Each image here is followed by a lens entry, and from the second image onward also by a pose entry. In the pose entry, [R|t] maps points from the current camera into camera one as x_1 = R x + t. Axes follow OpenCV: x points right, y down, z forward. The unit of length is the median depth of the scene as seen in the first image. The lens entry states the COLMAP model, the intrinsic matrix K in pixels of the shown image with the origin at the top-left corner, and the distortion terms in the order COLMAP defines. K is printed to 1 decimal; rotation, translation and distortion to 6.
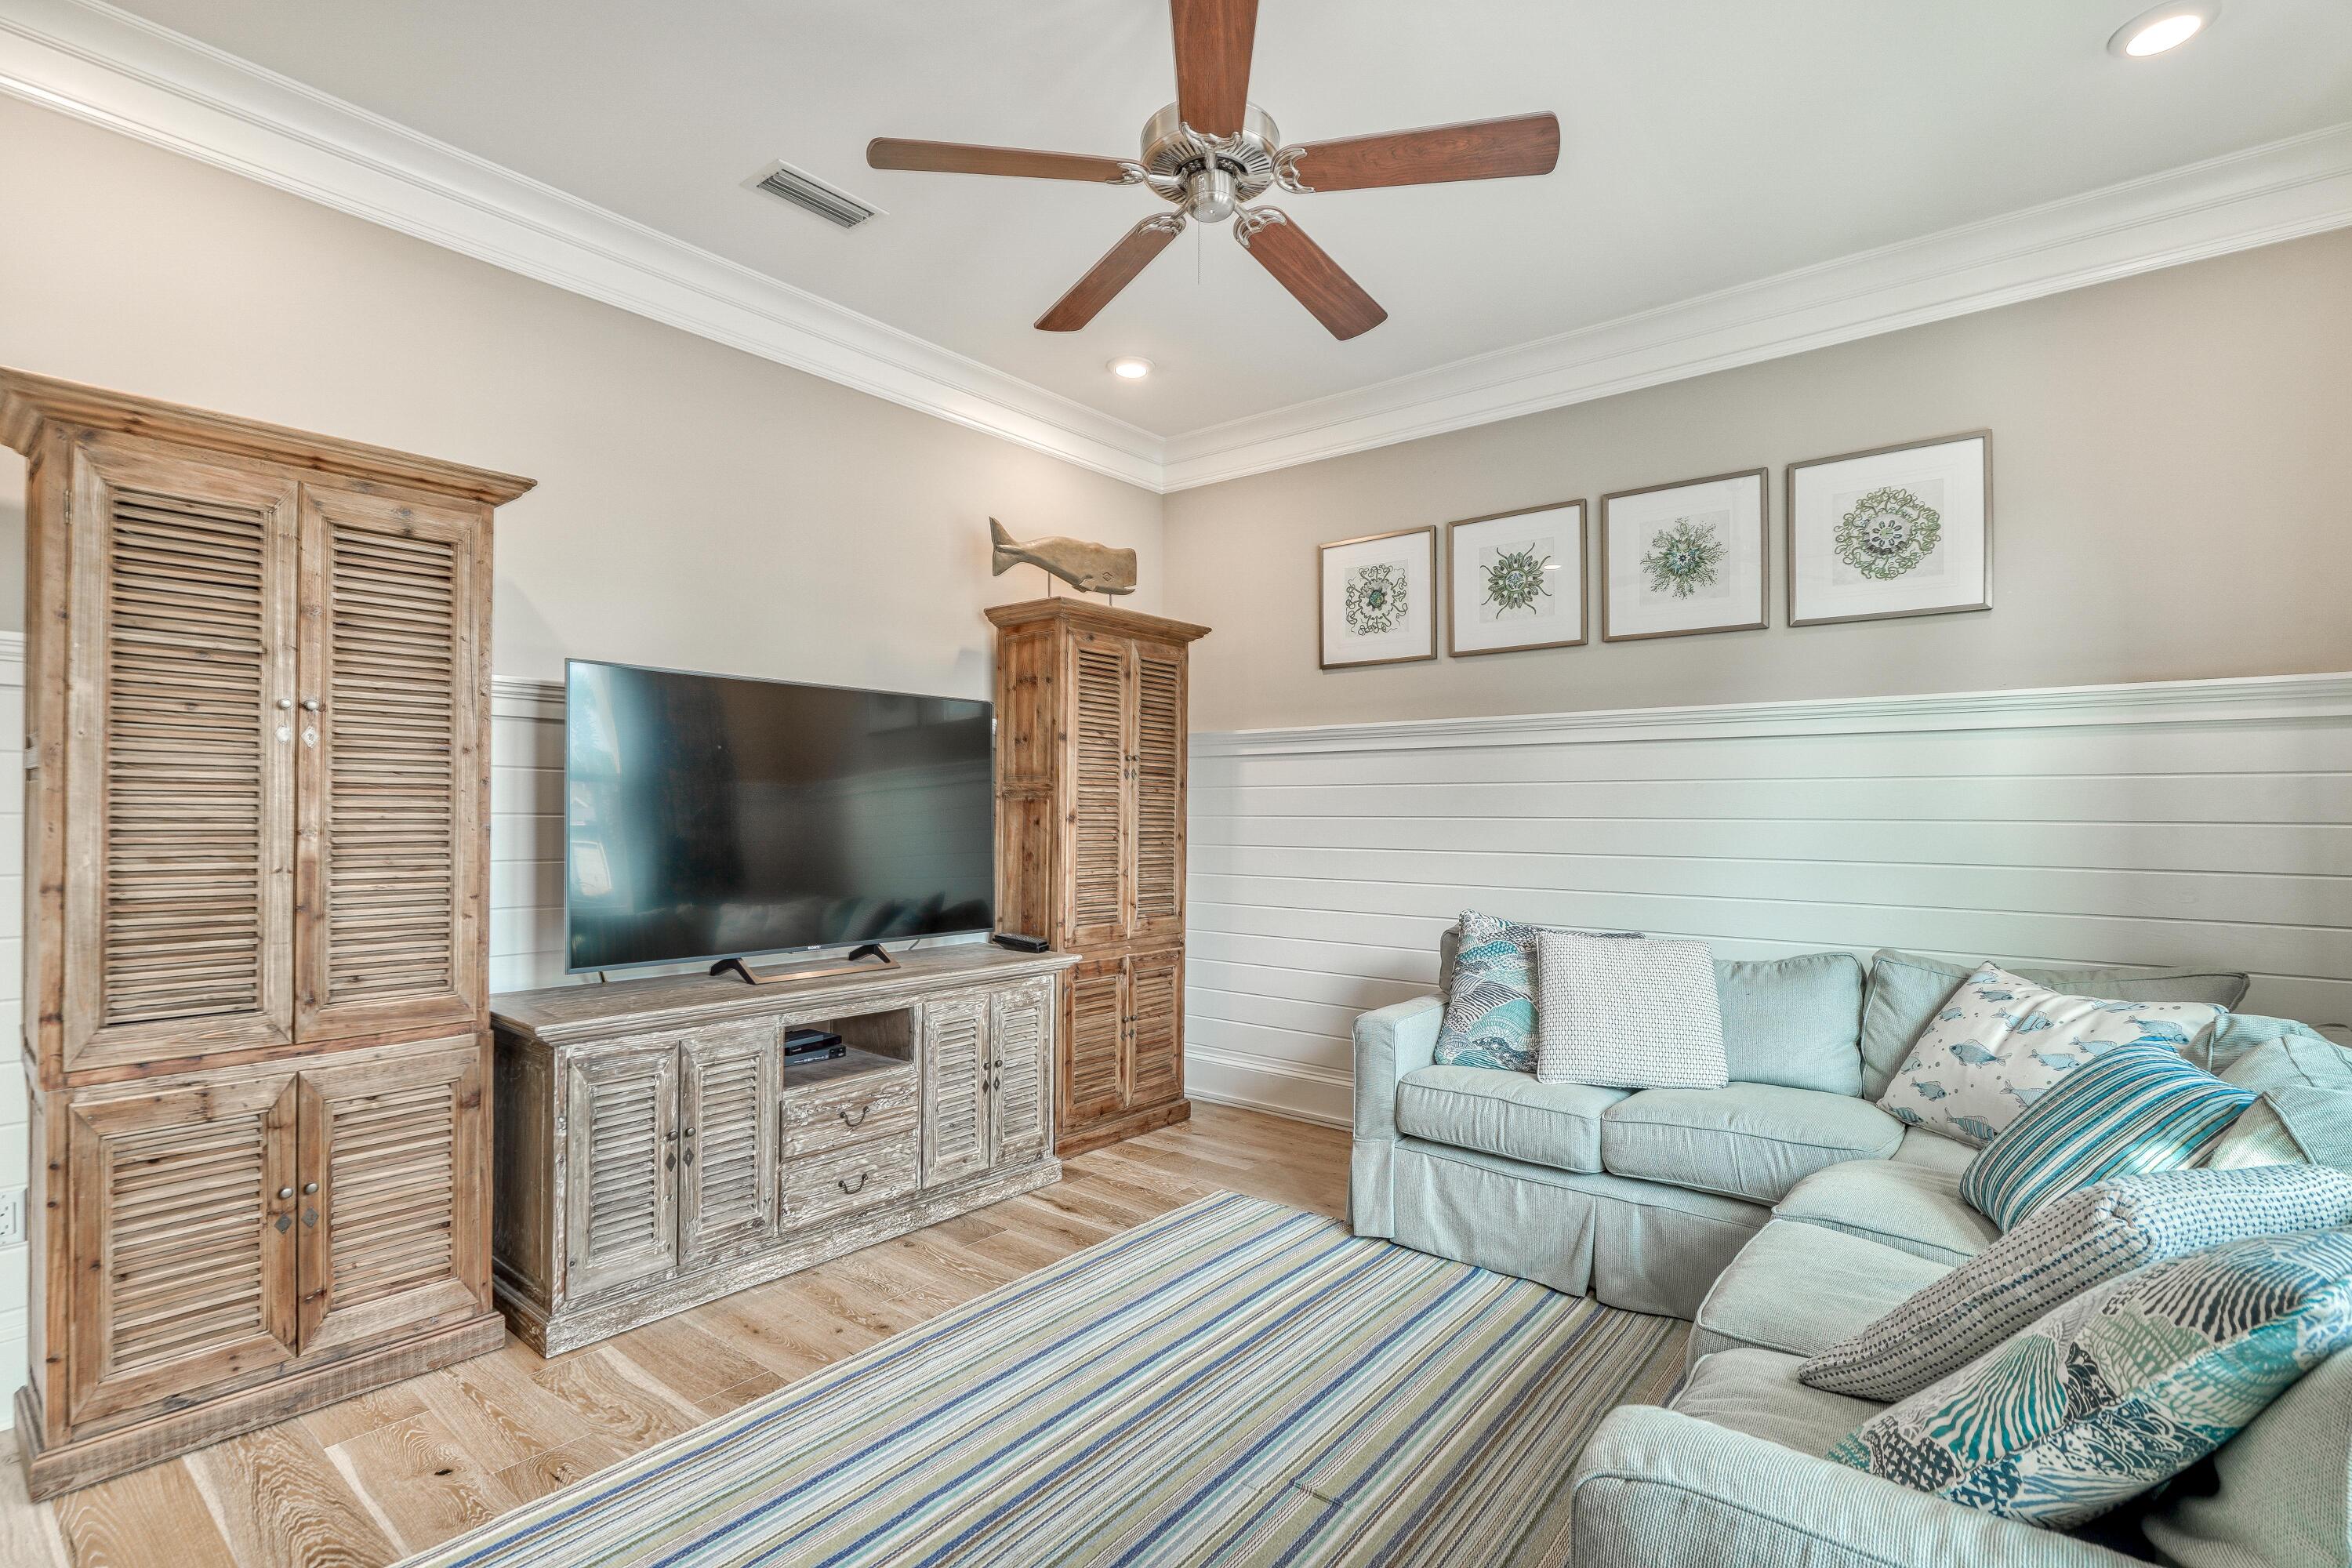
lens RADIAL K [[1093.3, 0, 1155.6], [0, 1093.3, 781.3], [0, 0, 1]] dist [-0.010478, 0.000109]
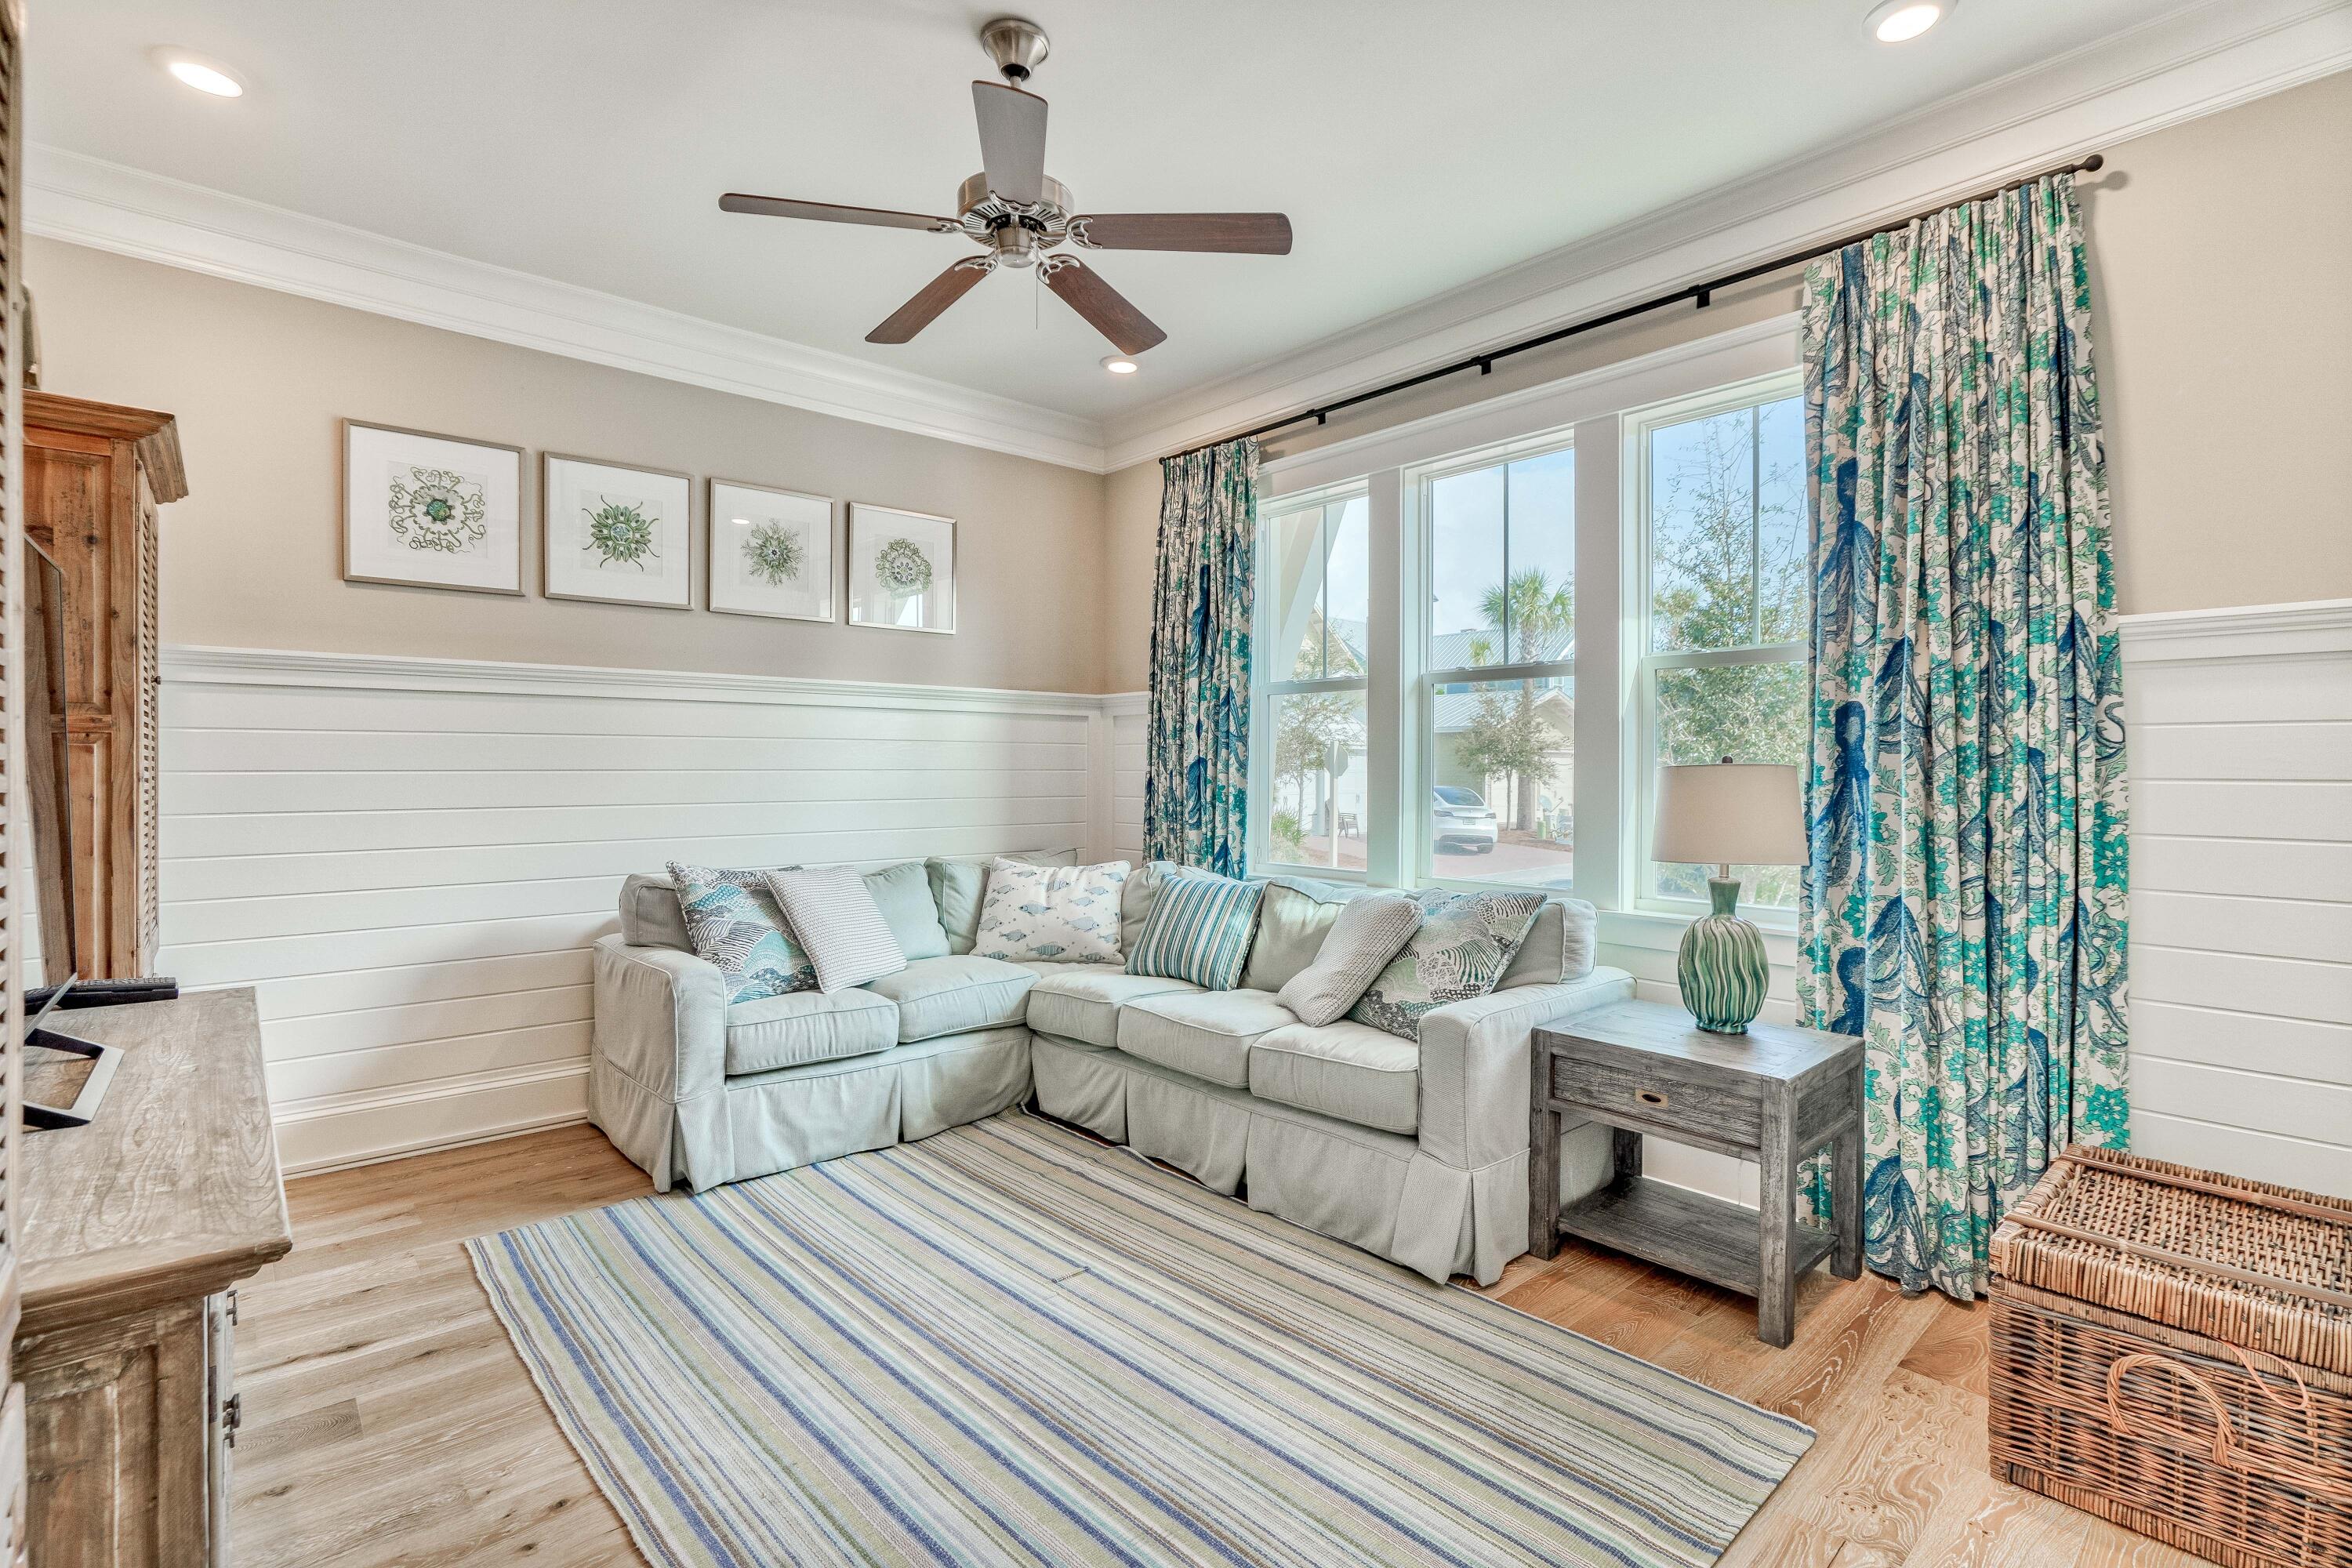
lens RADIAL K [[1093.3, 0, 1157.3], [0, 1093.3, 775.4], [0, 0, 1]] dist [-0.010478, 0.000109]
pose [[0.173466, -0.003279, 0.984834, -0.622322], [-0.015544, 0.999861, 0.006066, 0.024999], [-0.984717, -0.016360, 0.173391, 0.379600]]
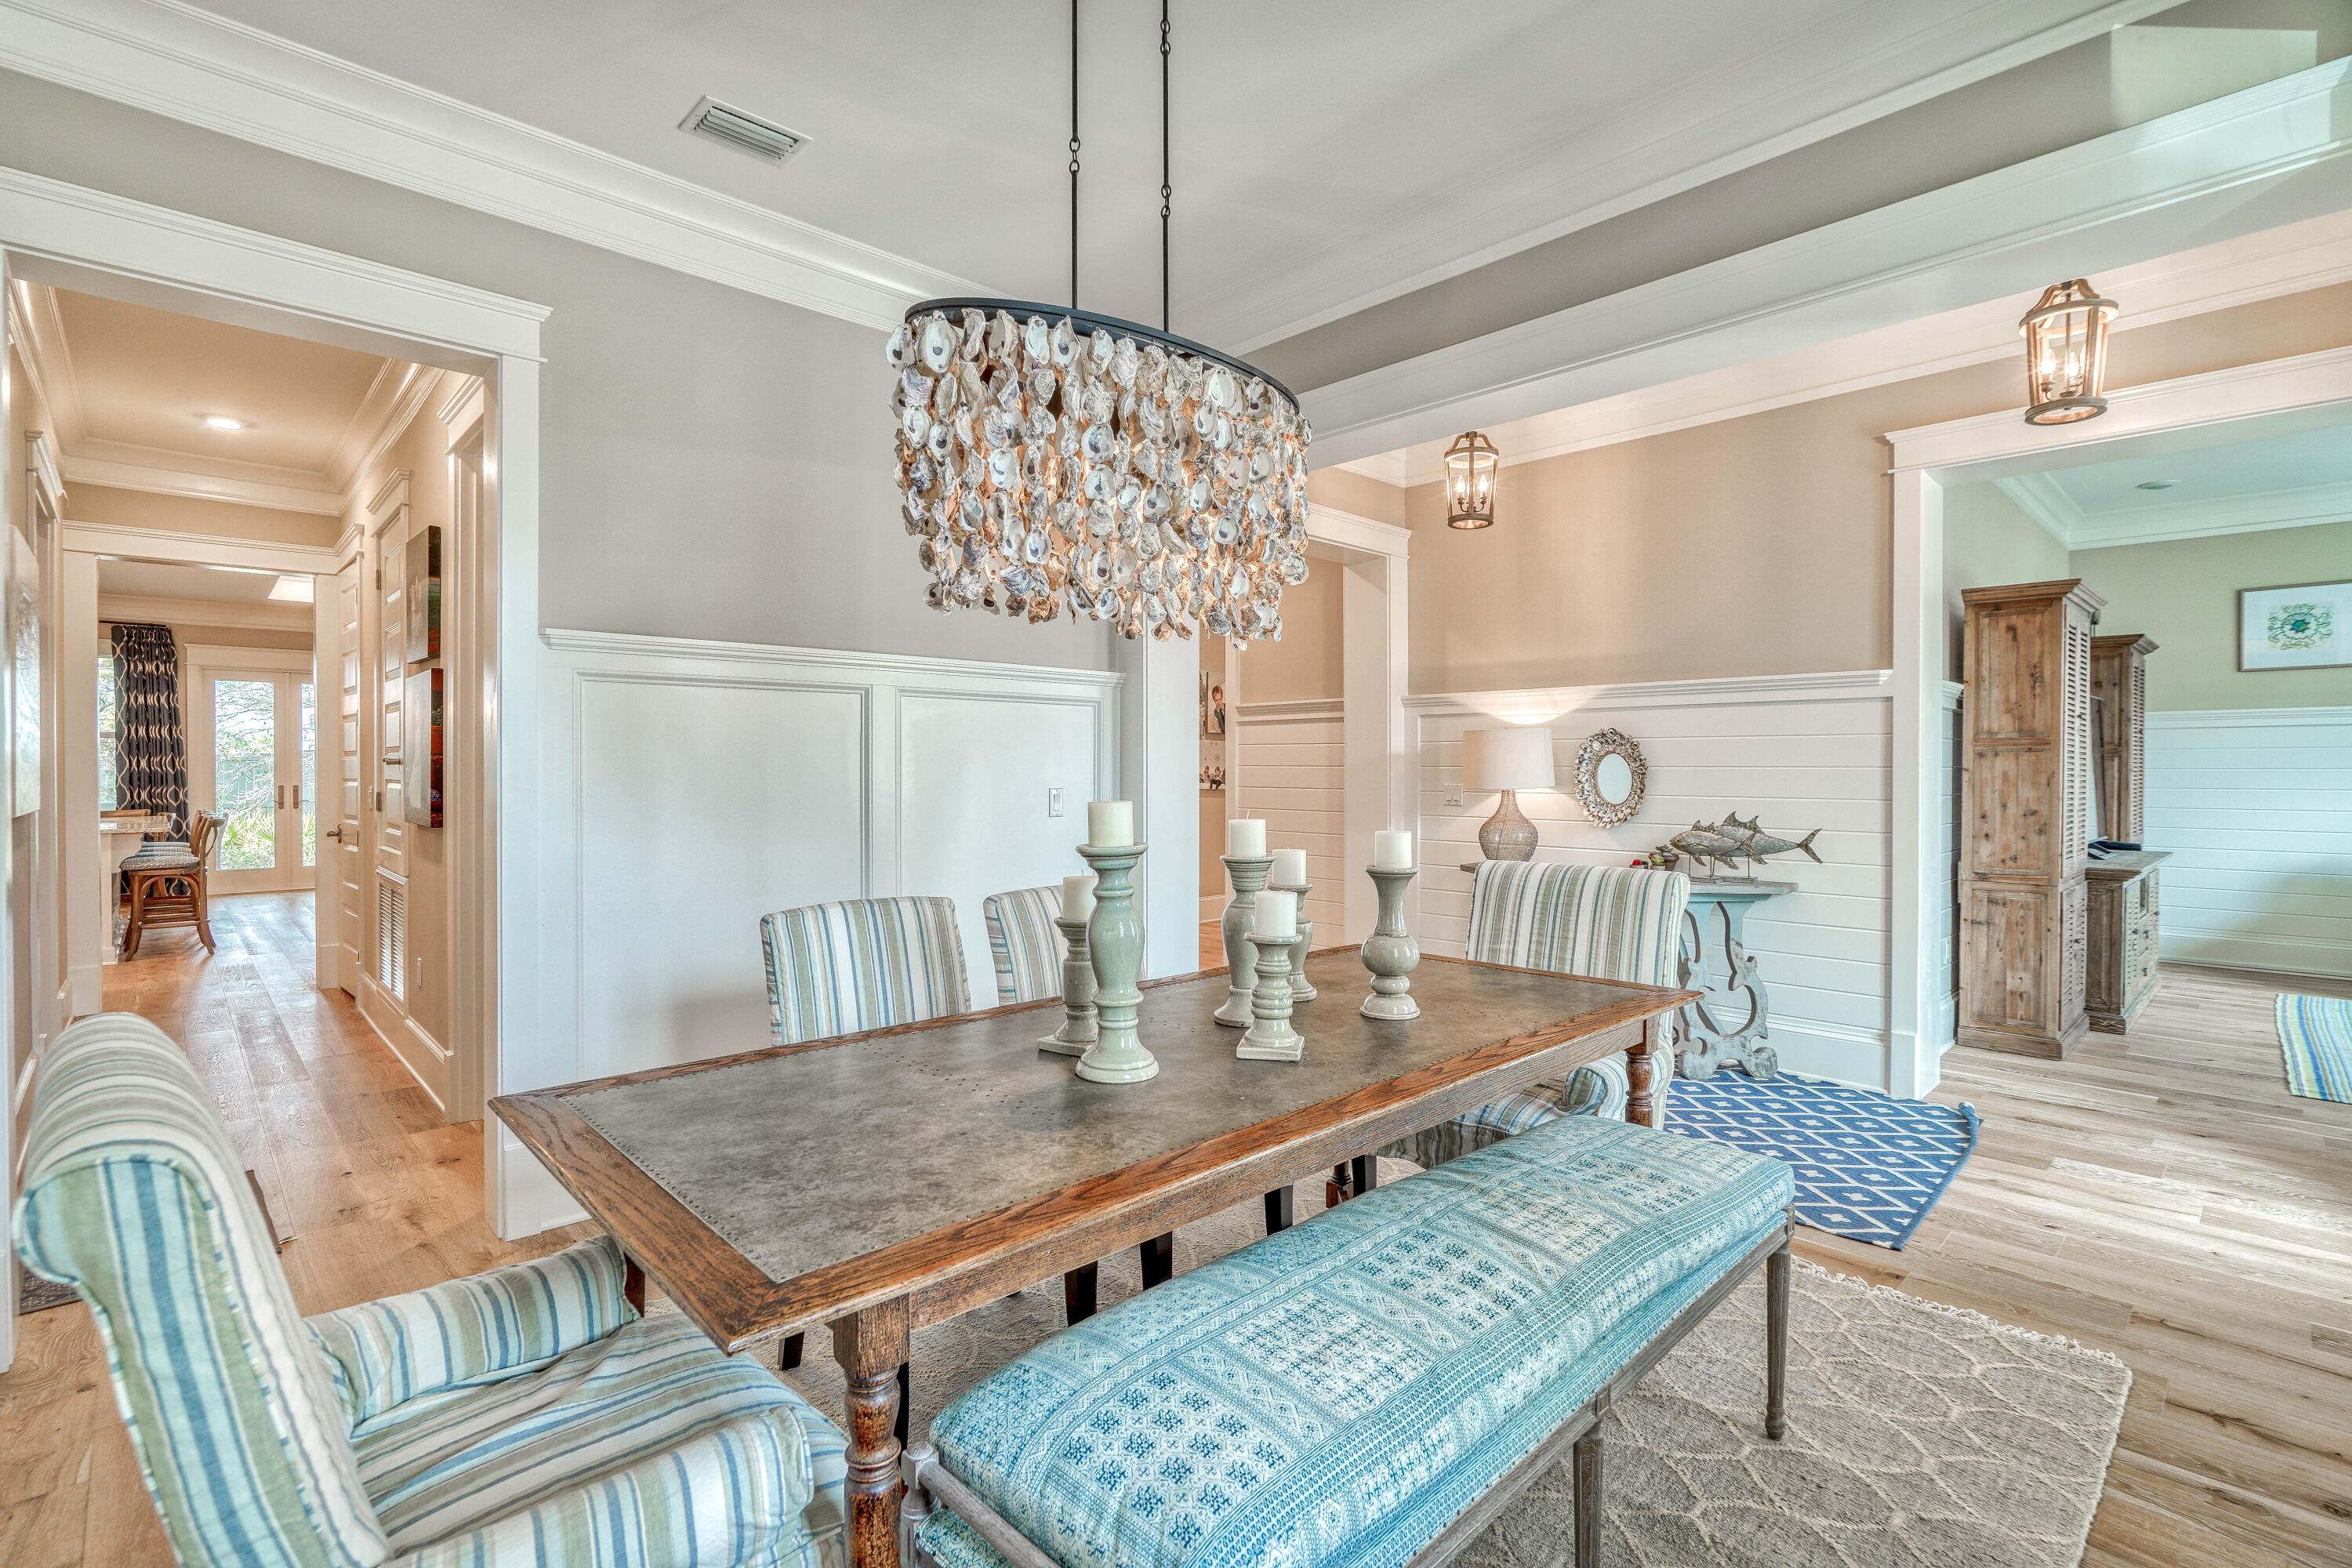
lens RADIAL K [[1093.3, 0, 1175.4], [0, 1093.3, 774.2], [0, 0, 1]] dist [-0.010478, 0.000109]
pose [[0.993212, 0.003071, -0.116278, -1.403661], [-0.000263, 0.999708, 0.024163, 0.002854], [0.116318, -0.023969, 0.992923, -0.805687]]
